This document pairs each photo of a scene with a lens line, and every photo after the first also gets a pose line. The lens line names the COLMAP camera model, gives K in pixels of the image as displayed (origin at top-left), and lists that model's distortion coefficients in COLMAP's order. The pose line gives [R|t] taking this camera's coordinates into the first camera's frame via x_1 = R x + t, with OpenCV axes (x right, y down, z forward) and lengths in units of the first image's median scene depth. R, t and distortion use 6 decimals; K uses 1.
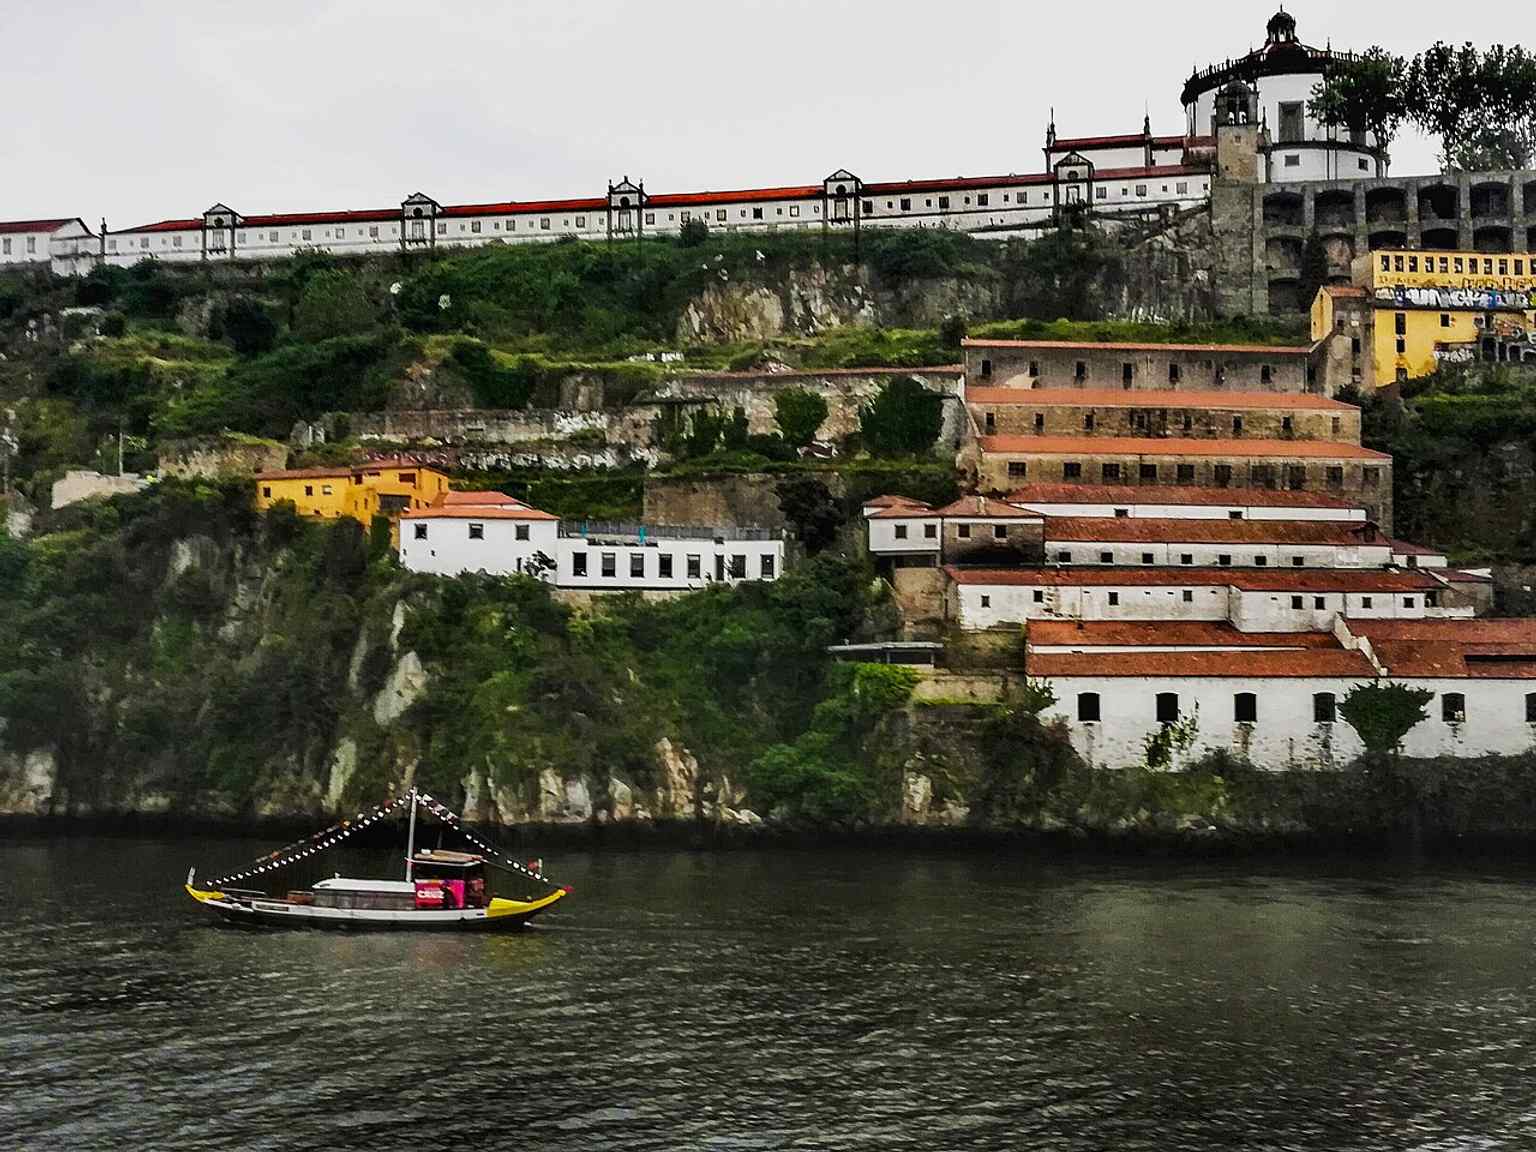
lens RADIAL K [[1921.4, 0, 768.0], [0, 1921.4, 576.0], [0, 0, 1]] dist [0.140436, -0.359919]
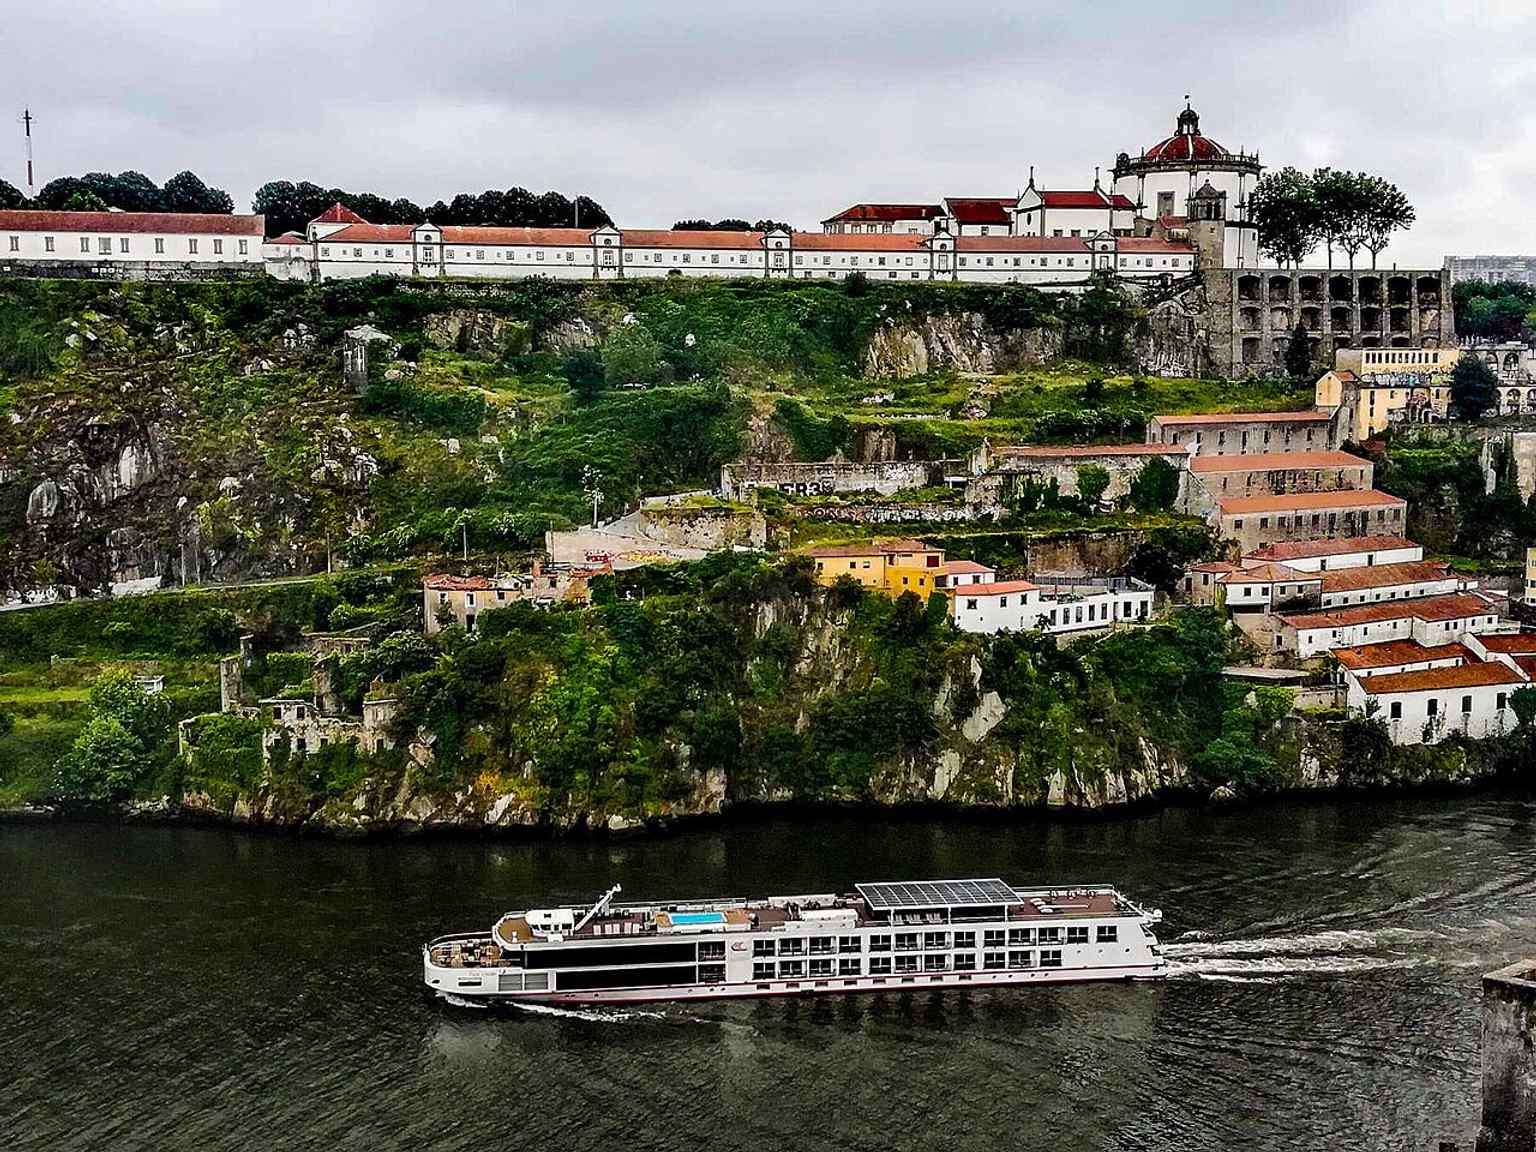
lens RADIAL K [[1921.4, 0, 768.0], [0, 1921.4, 576.0], [0, 0, 1]] dist [0.140436, -0.359919]
pose [[0.901989, -0.045498, 0.429355, -0.835387], [-0.028077, 0.986146, 0.163485, -0.245990], [-0.430845, -0.159516, 0.888216, -0.200948]]
